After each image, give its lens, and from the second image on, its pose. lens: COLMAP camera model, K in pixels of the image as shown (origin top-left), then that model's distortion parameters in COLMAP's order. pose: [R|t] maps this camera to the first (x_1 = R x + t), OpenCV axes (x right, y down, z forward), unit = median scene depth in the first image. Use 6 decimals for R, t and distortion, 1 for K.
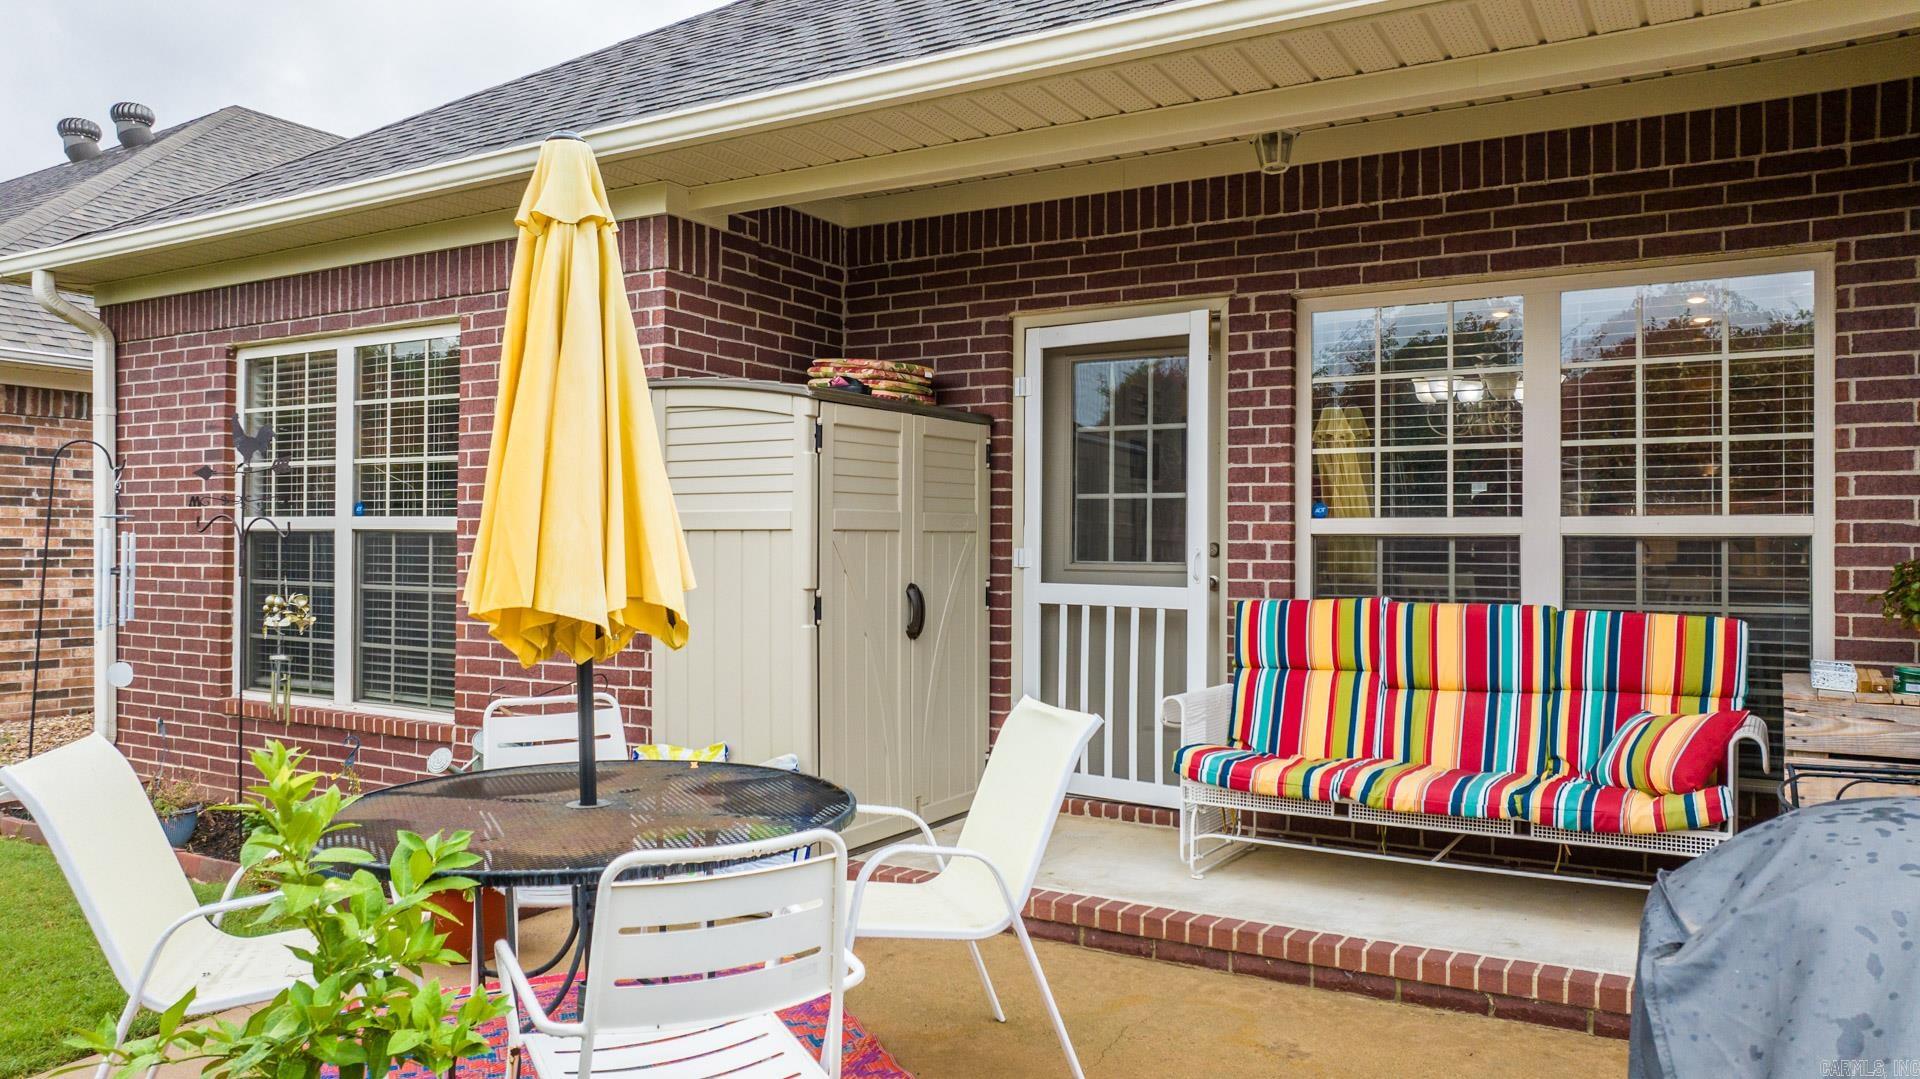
lens RADIAL K [[1369.2, 0, 964.3], [0, 1369.2, 544.1], [0, 0, 1]] dist [-0.026369, 0.034528]
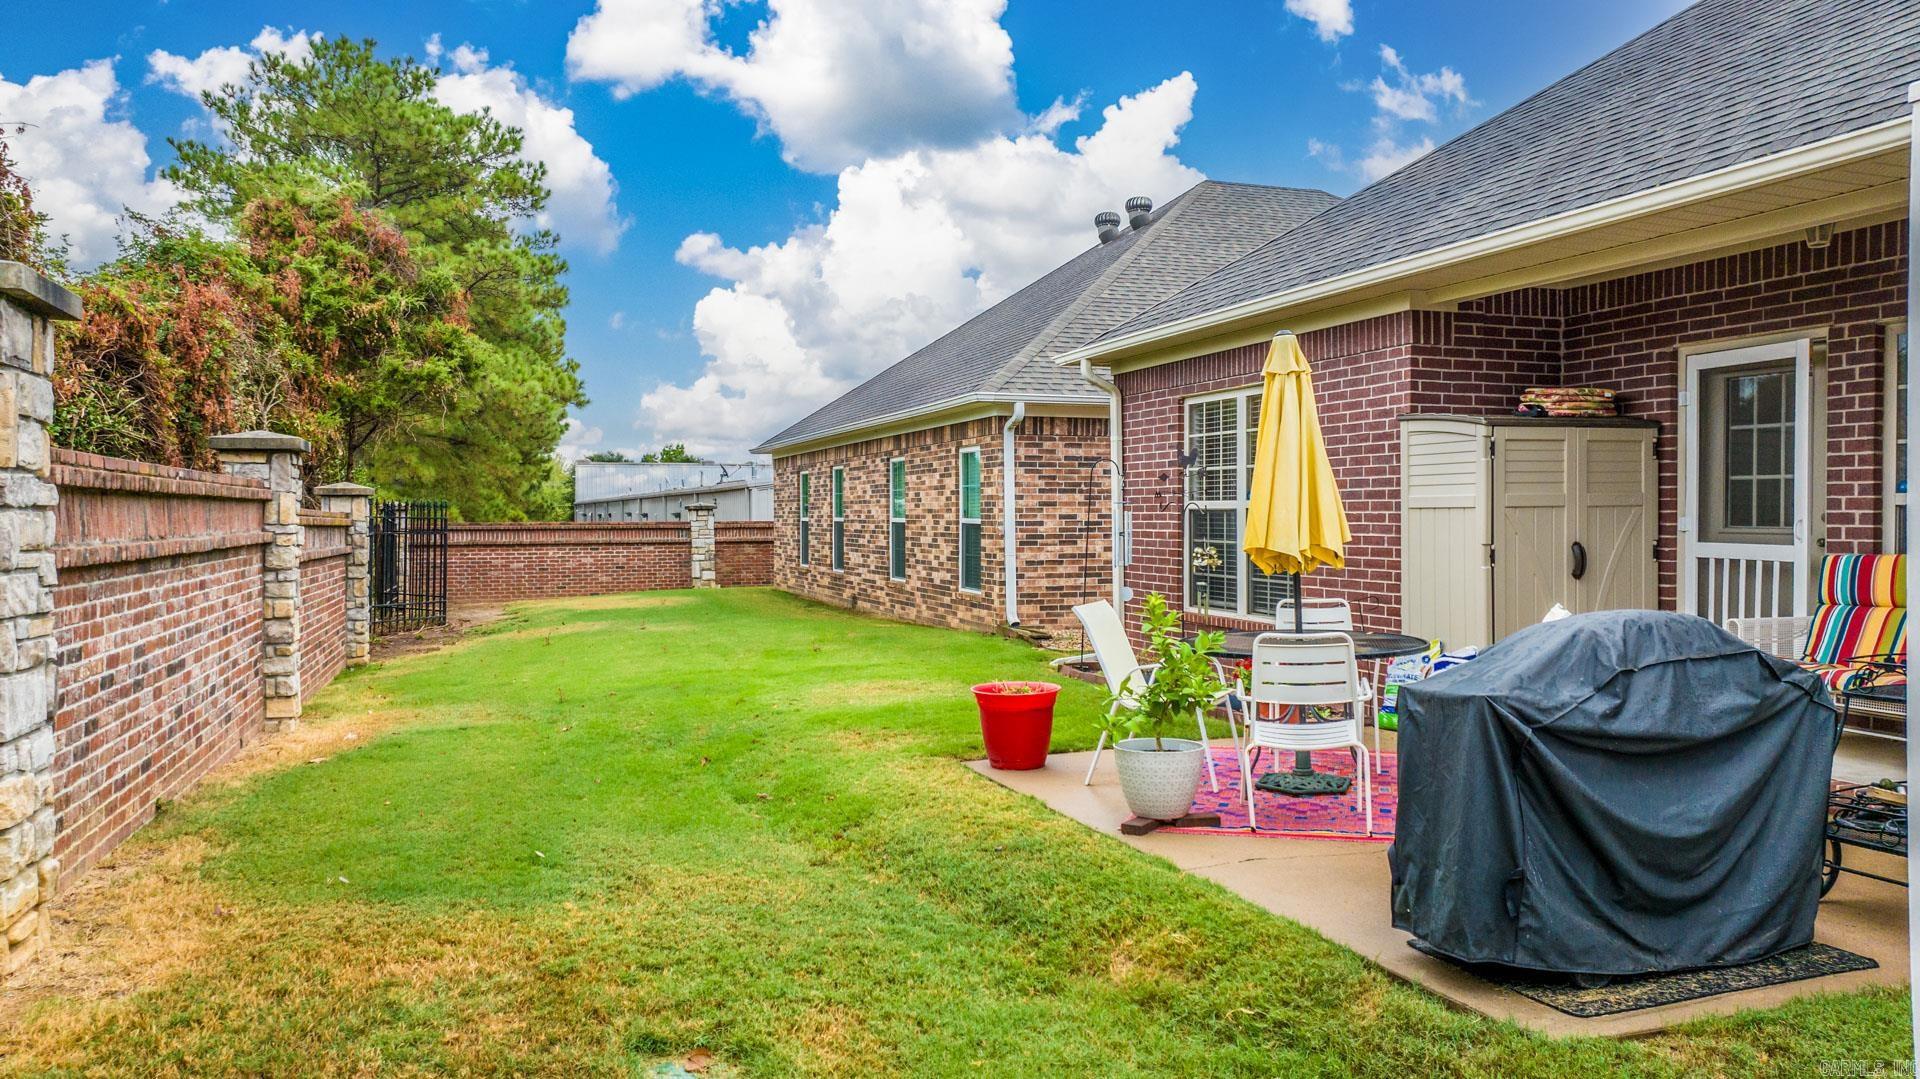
lens RADIAL K [[1369.2, 0, 944.6], [0, 1369.2, 533.2], [0, 0, 1]] dist [-0.026369, 0.034528]
pose [[0.765253, -0.000289, -0.643729, 0.353143], [0.010788, 0.999865, 0.012376, -0.005430], [0.643639, -0.016415, 0.765153, -0.517988]]
